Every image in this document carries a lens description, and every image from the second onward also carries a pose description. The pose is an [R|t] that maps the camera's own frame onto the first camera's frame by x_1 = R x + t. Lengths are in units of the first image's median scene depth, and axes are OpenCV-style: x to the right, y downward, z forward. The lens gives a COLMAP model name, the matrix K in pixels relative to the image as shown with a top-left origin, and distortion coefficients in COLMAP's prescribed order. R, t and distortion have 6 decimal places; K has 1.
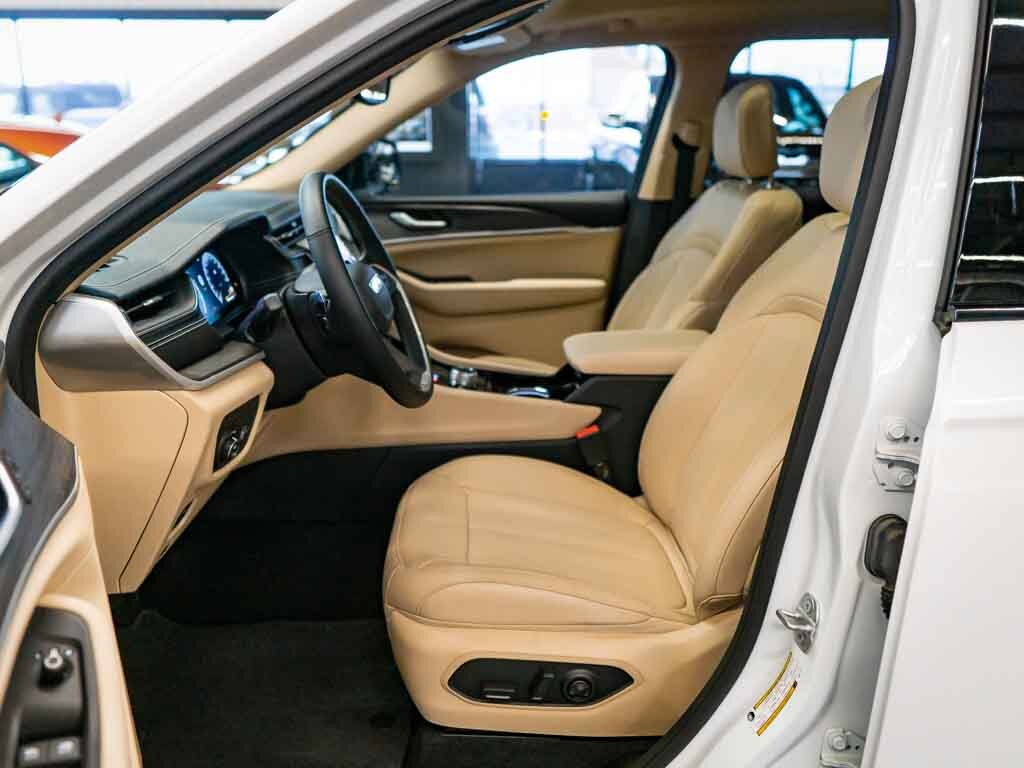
lens RADIAL K [[792.6, 0, 511.2], [0, 792.6, 386.6], [0, 0, 1]] dist [0.005913, -0.014651]
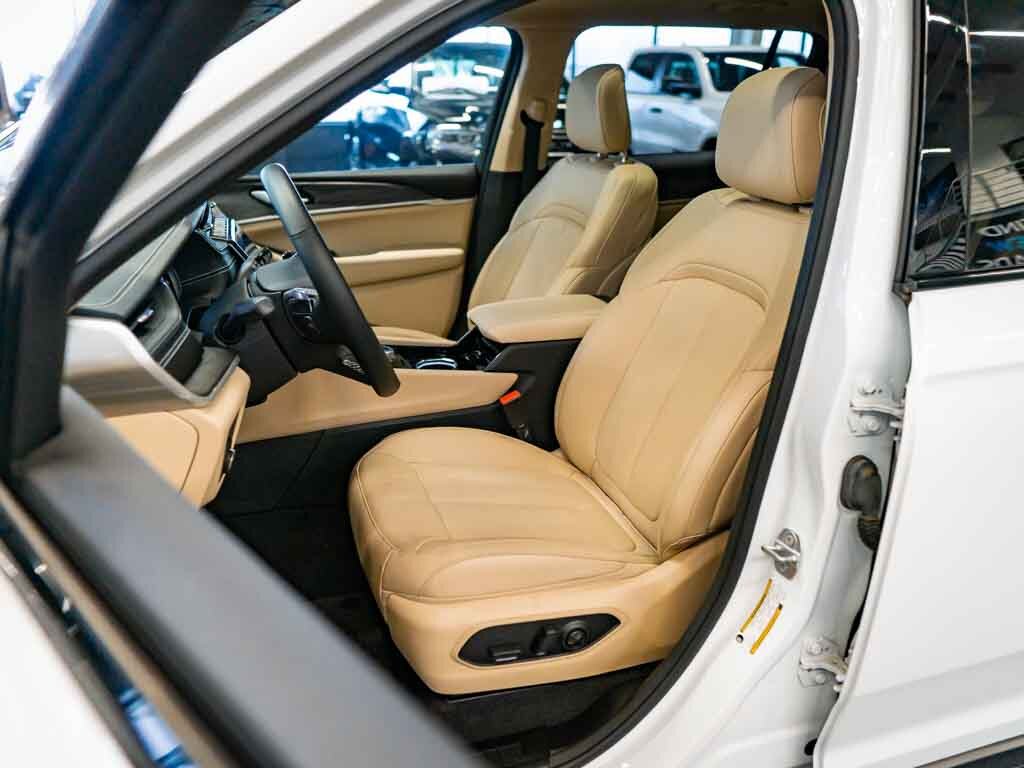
lens RADIAL K [[728.5, 0, 513.0], [0, 728.5, 377.3], [0, 0, 1]] dist [-0.005357, -0.002103]
pose [[0.966085, -0.088625, 0.242538, -0.203826], [0.075736, 0.995200, 0.061977, -0.045921], [-0.246866, -0.041506, 0.968160, 0.058792]]
